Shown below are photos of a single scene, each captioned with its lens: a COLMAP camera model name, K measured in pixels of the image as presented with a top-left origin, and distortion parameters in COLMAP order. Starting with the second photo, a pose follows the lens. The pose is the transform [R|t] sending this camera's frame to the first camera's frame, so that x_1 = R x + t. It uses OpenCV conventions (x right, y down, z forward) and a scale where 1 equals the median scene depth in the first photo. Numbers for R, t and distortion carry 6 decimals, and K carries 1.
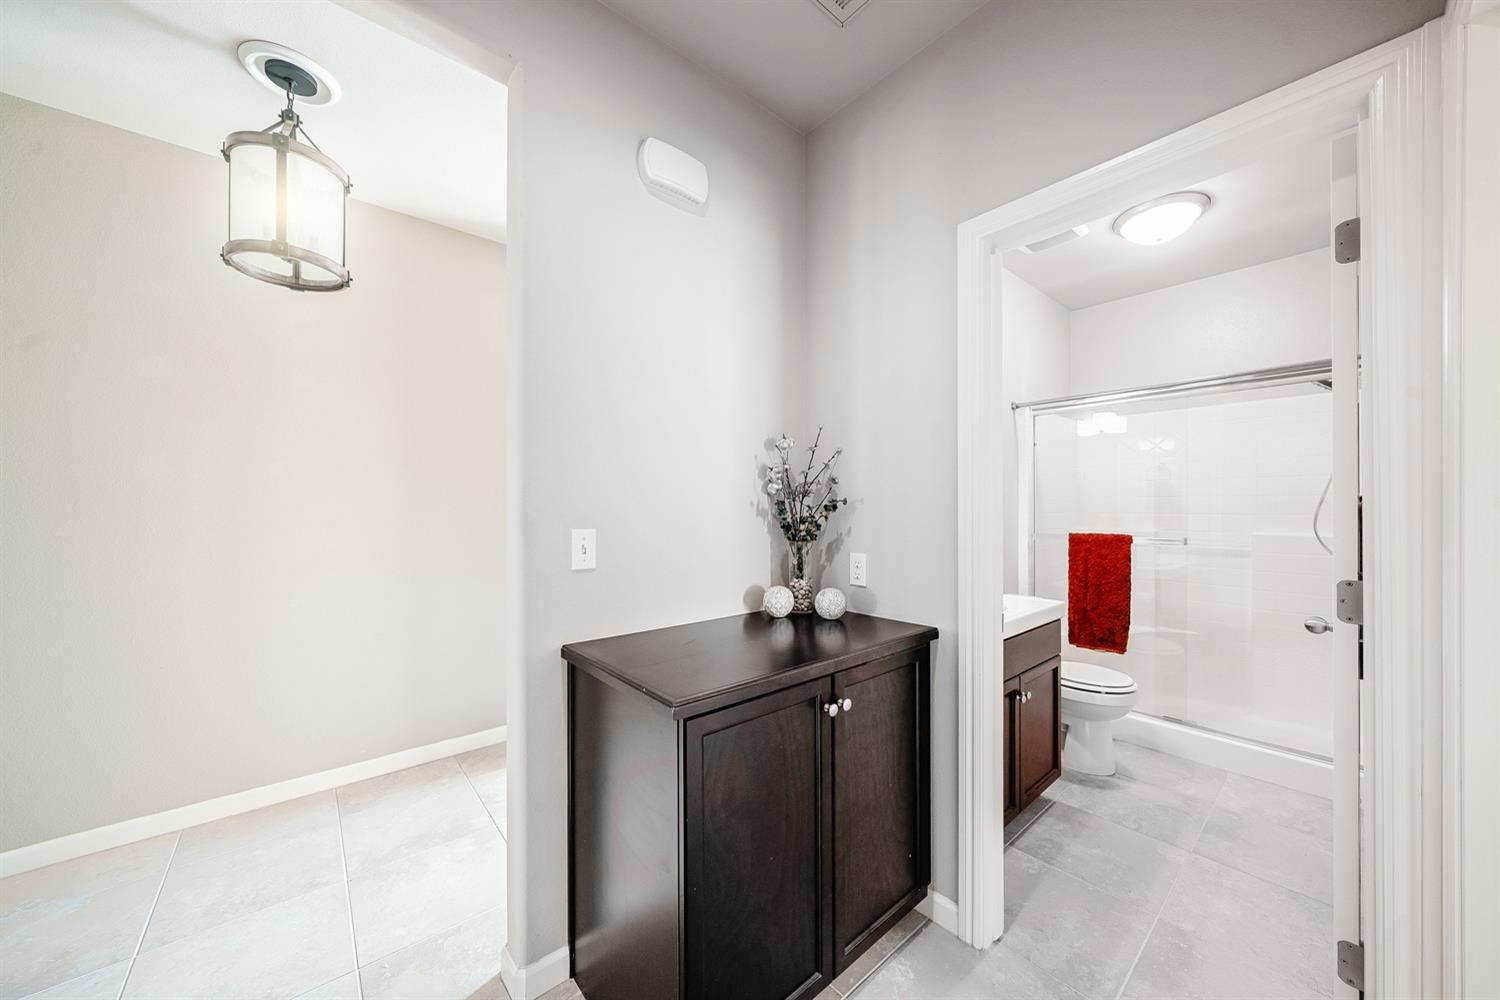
lens RADIAL K [[524.4, 0, 748.1], [0, 524.4, 488.4], [0, 0, 1]] dist [-0.000063, -0.000001]
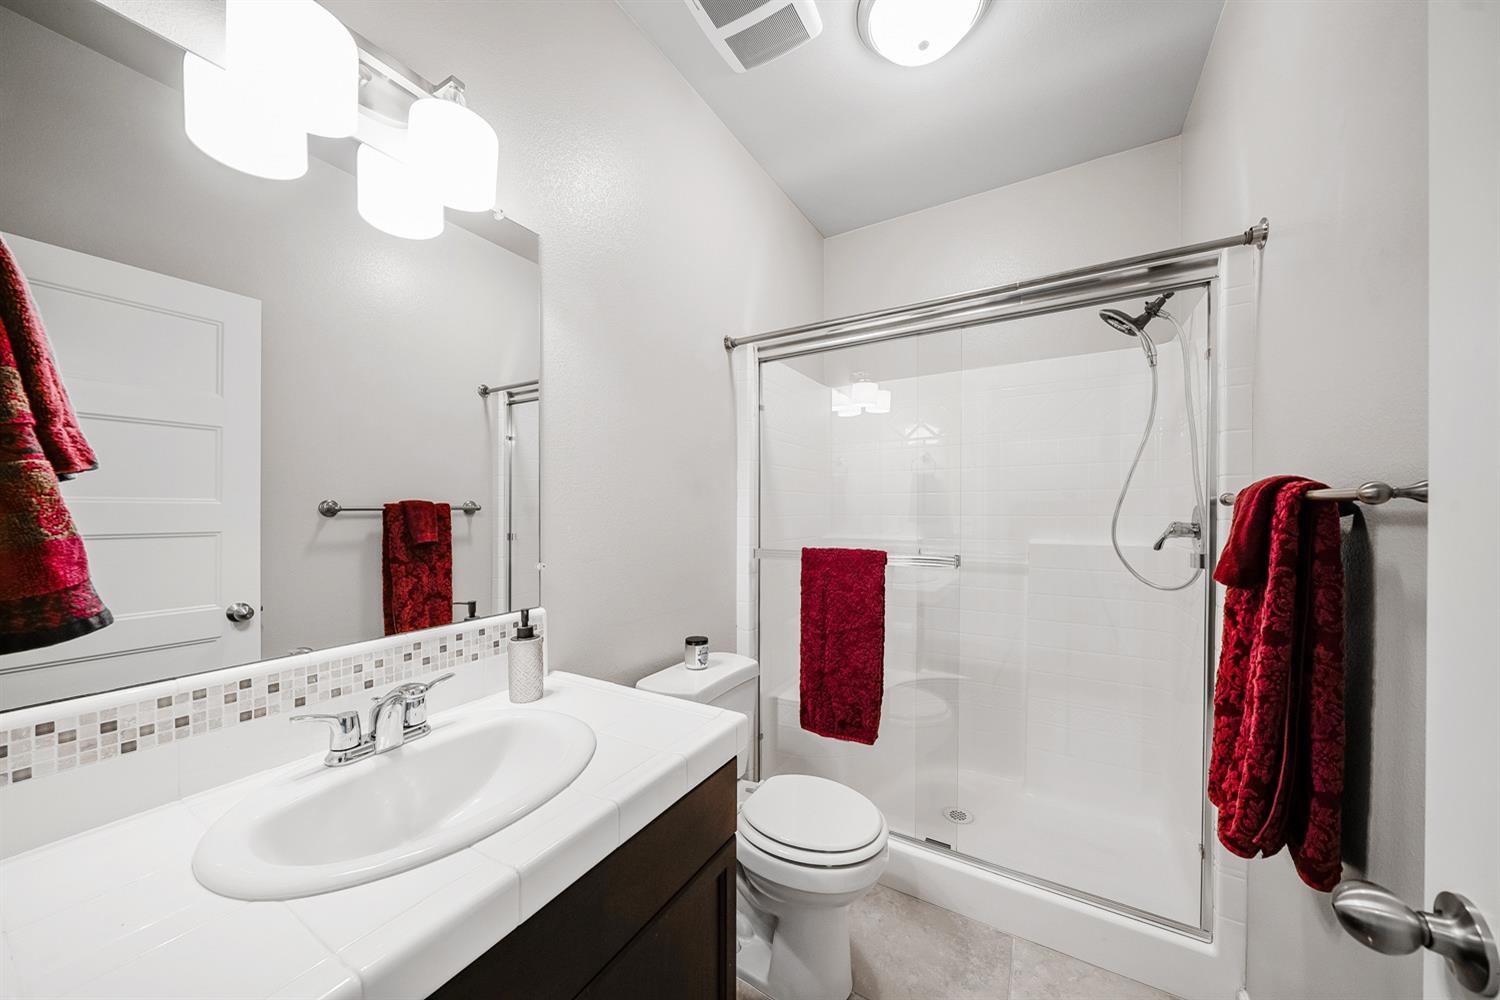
lens RADIAL K [[512.1, 0, 750.0], [0, 512.1, 500.0], [0, 0, 1]] dist [0.000428, 0.000012]
pose [[0.943454, -0.005260, 0.331461, 0.363100], [-0.001014, 0.999824, 0.018755, 0.017441], [-0.331501, -0.018031, 0.943283, 0.462503]]
